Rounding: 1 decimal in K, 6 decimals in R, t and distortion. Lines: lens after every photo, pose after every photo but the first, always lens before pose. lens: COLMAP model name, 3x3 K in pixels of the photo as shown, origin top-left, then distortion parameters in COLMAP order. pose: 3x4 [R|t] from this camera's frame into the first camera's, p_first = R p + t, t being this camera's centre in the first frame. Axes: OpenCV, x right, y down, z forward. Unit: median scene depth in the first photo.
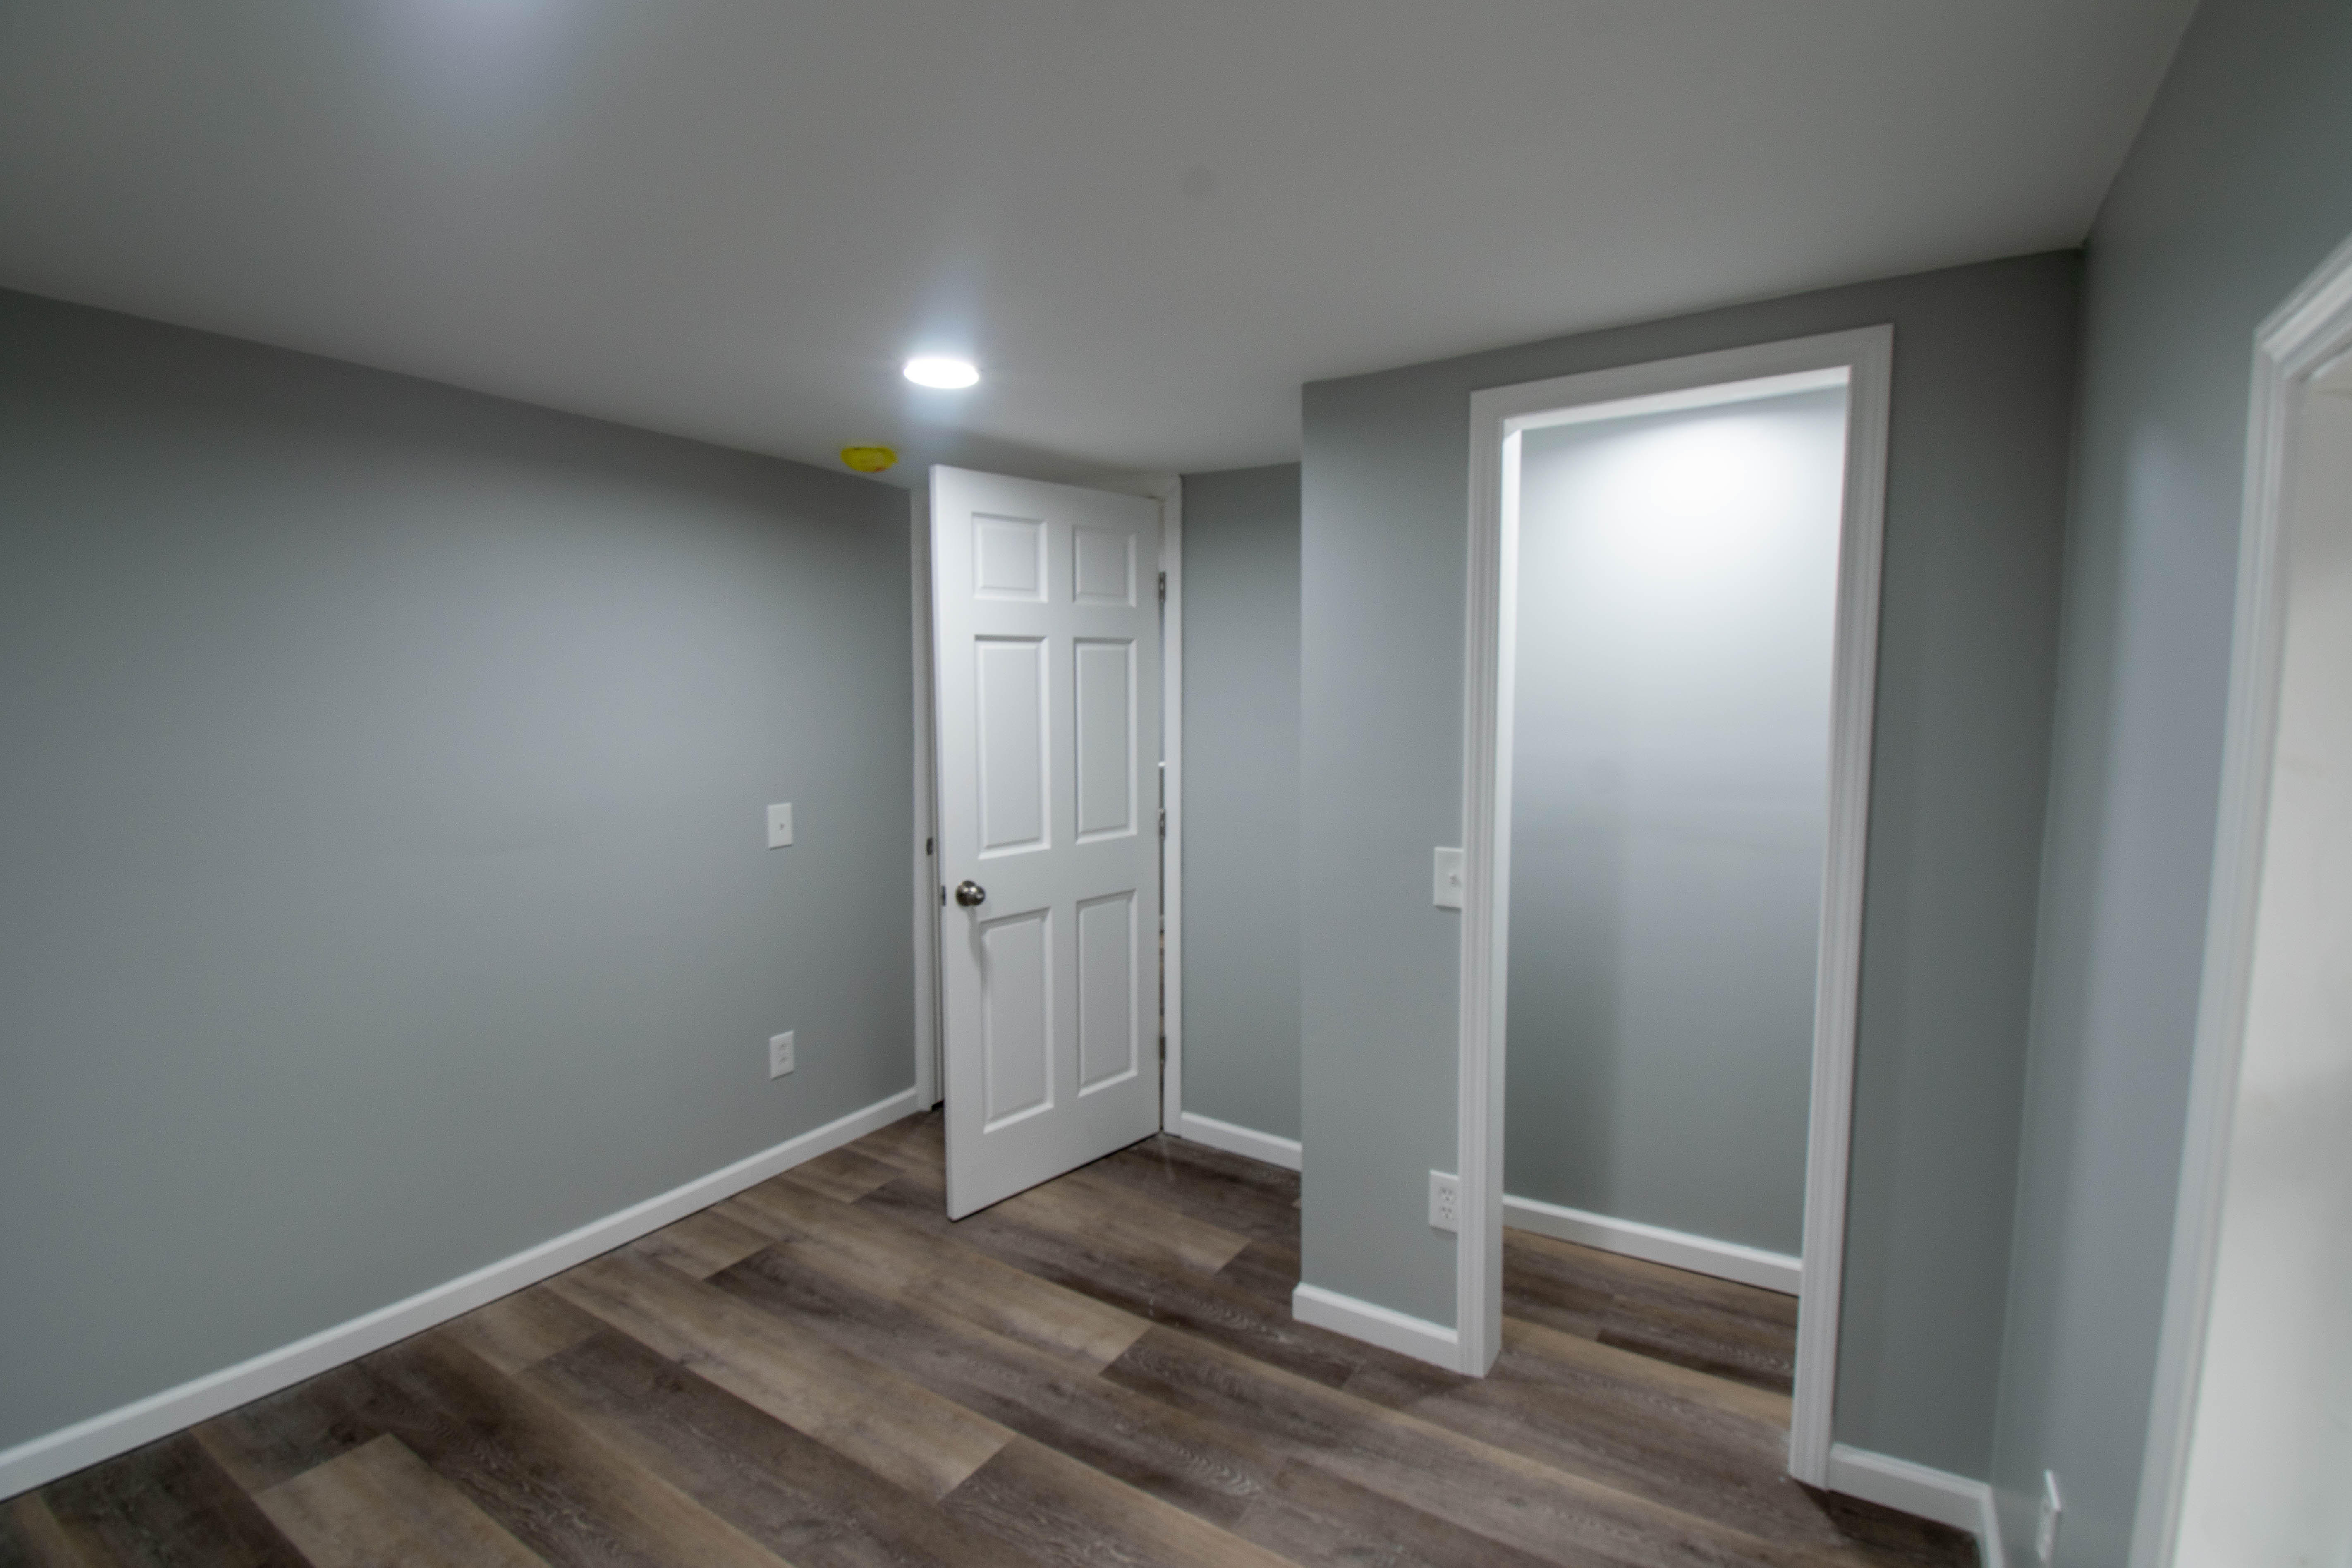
lens RADIAL K [[1054.2, 0, 1183.7], [0, 1054.2, 782.9], [0, 0, 1]] dist [0.020230, -0.026776]
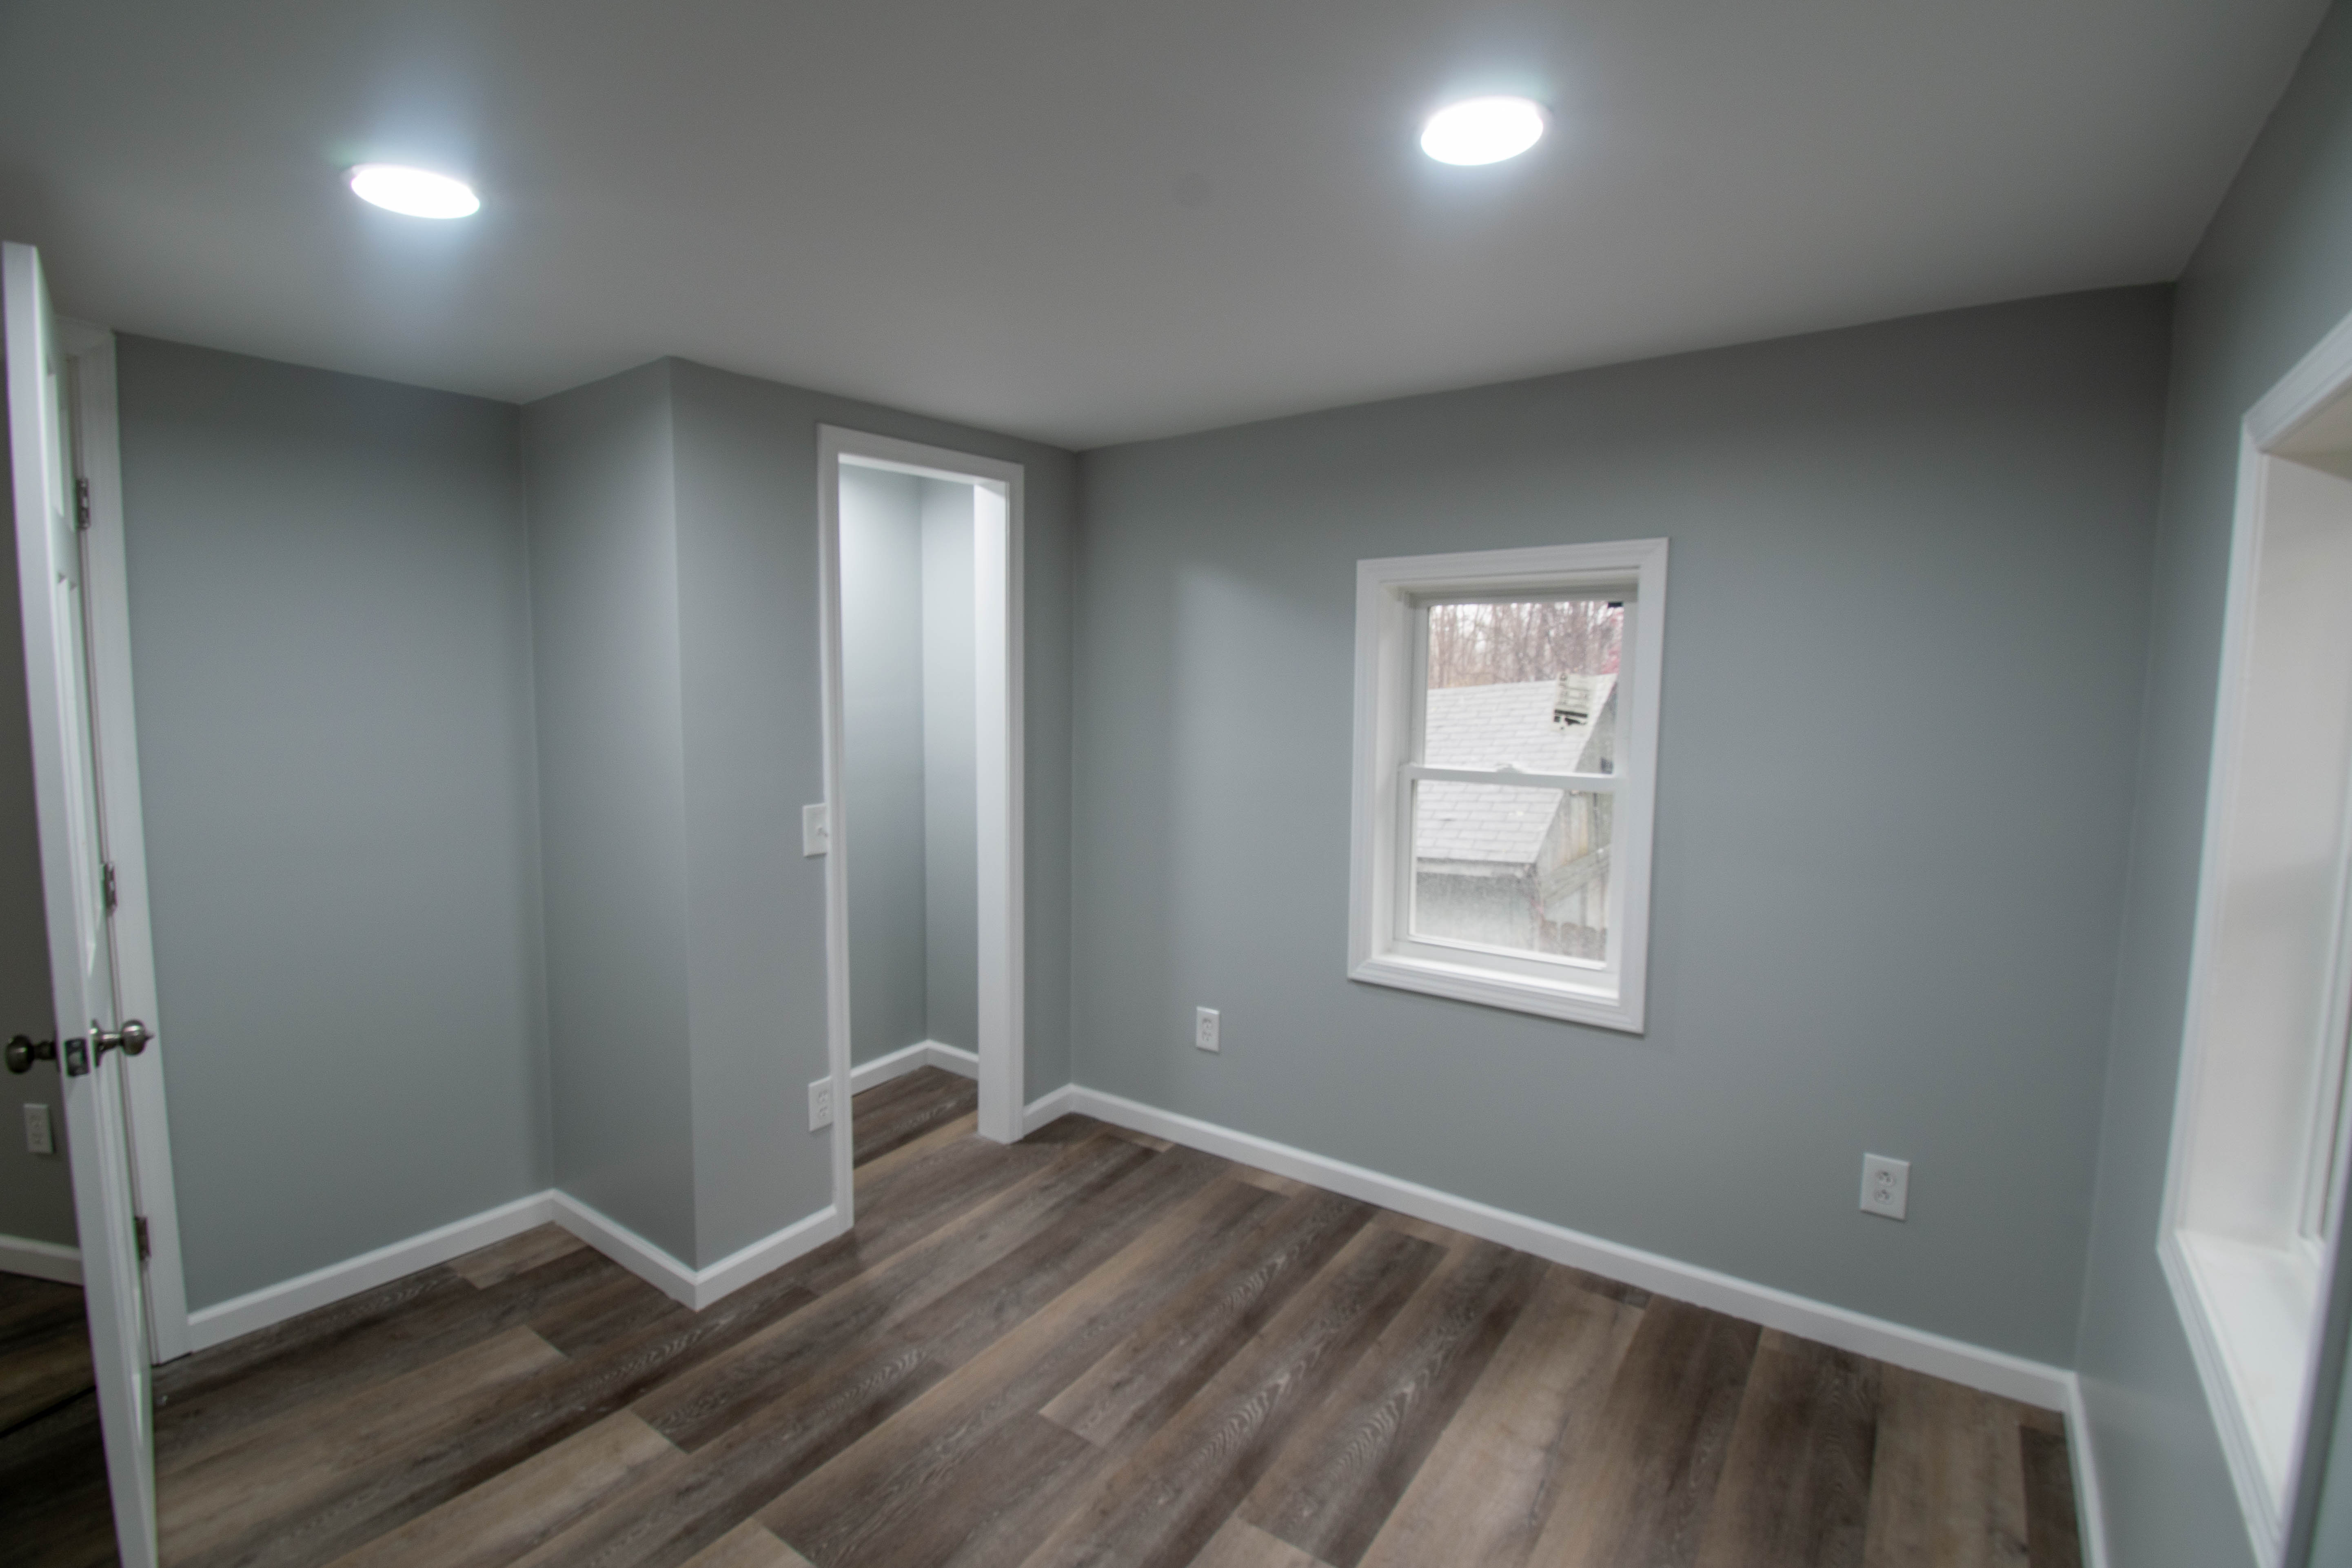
lens RADIAL K [[1043.4, 0, 1176.3], [0, 1043.4, 777.8], [0, 0, 1]] dist [0.022461, -0.026495]
pose [[0.078717, -0.109987, 0.990811, -0.872991], [0.079239, 0.991441, 0.103761, -0.057965], [-0.993743, 0.070343, 0.086758, 0.494665]]
